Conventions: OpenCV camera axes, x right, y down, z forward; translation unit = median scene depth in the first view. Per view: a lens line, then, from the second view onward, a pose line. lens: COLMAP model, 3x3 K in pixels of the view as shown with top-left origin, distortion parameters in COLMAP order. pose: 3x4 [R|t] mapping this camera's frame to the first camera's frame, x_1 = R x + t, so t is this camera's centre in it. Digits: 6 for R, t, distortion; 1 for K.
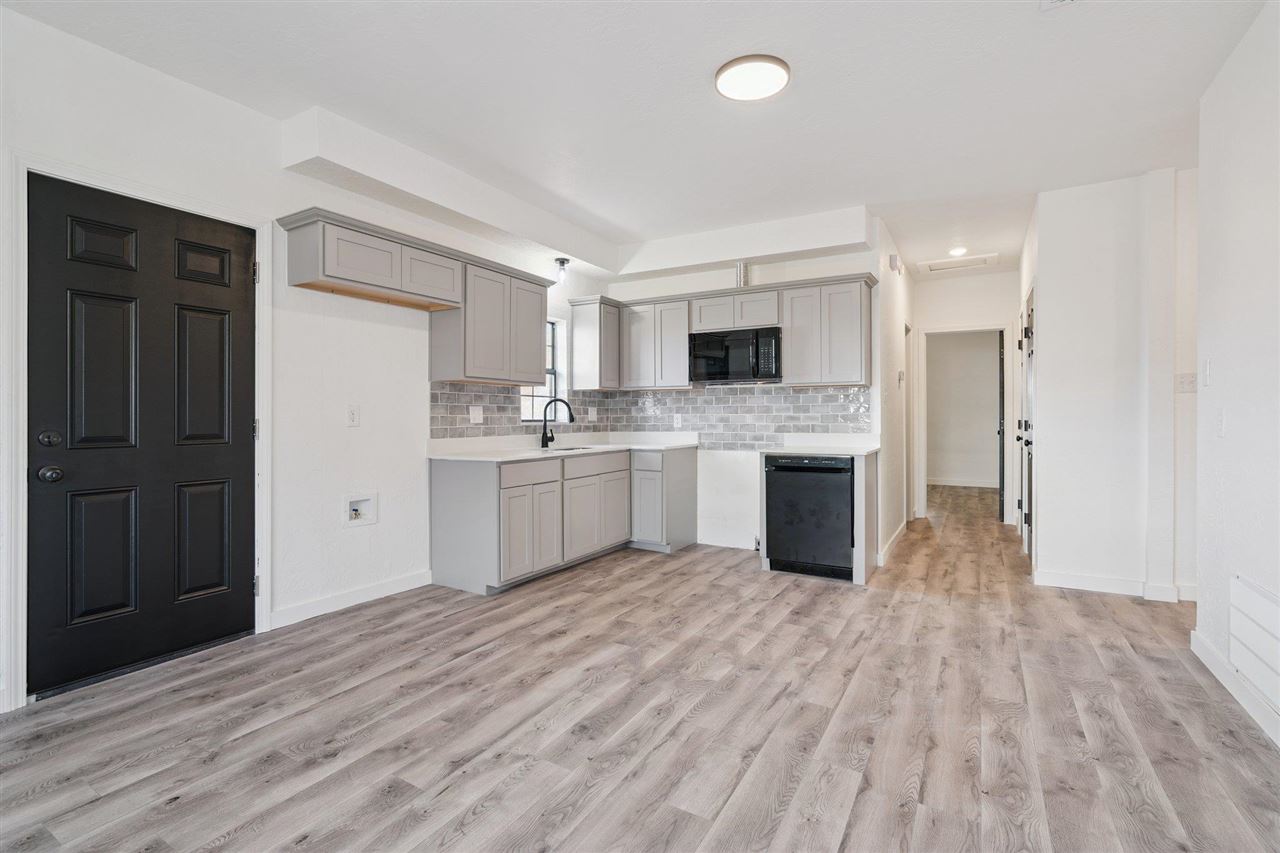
lens RADIAL K [[575.6, 0, 638.0], [0, 575.6, 417.3], [0, 0, 1]] dist [0.004220, 0.000879]
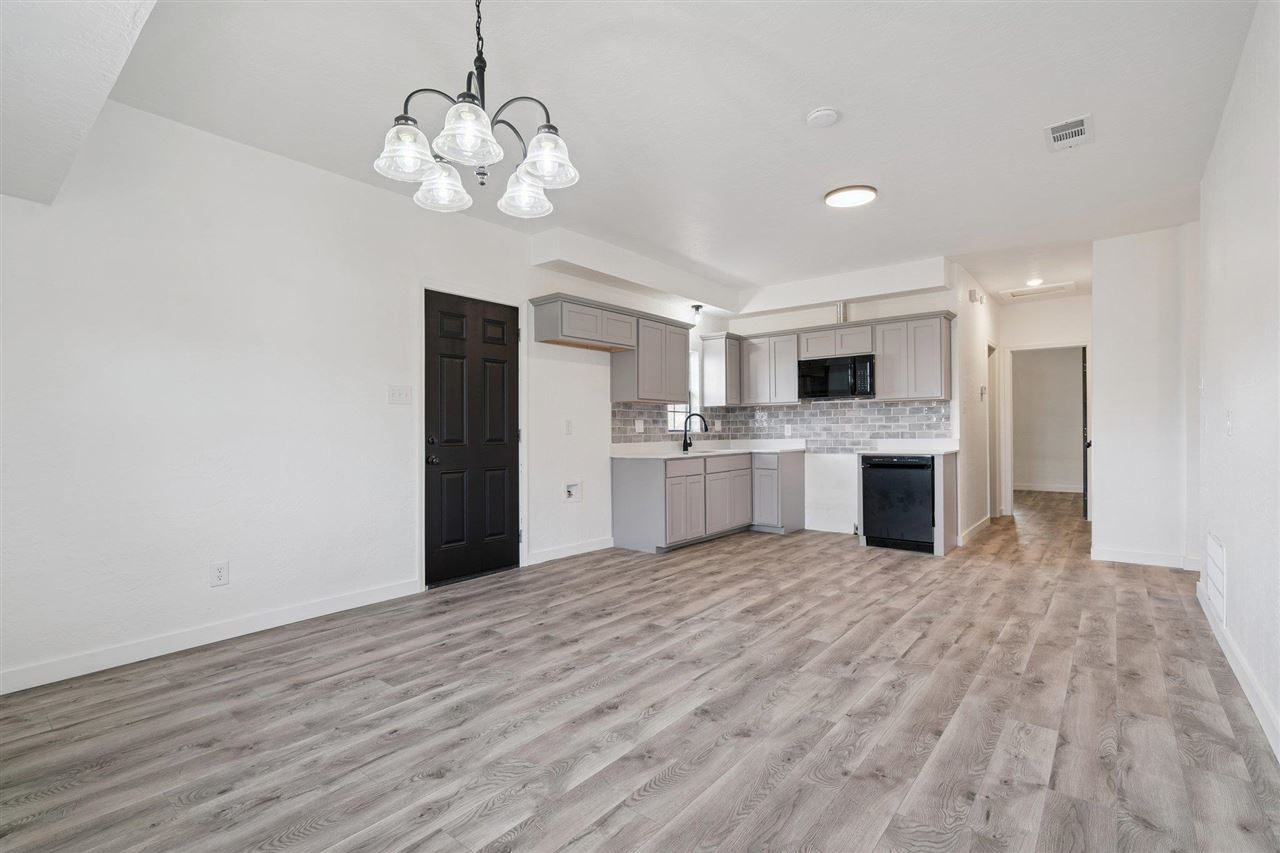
lens RADIAL K [[575.6, 0, 645.9], [0, 575.6, 434.3], [0, 0, 1]] dist [0.004220, 0.000879]
pose [[0.989755, -0.007411, -0.142583, -0.082772], [0.008016, 0.999961, 0.003669, 0.011571], [0.142551, -0.004774, 0.989776, -0.389587]]
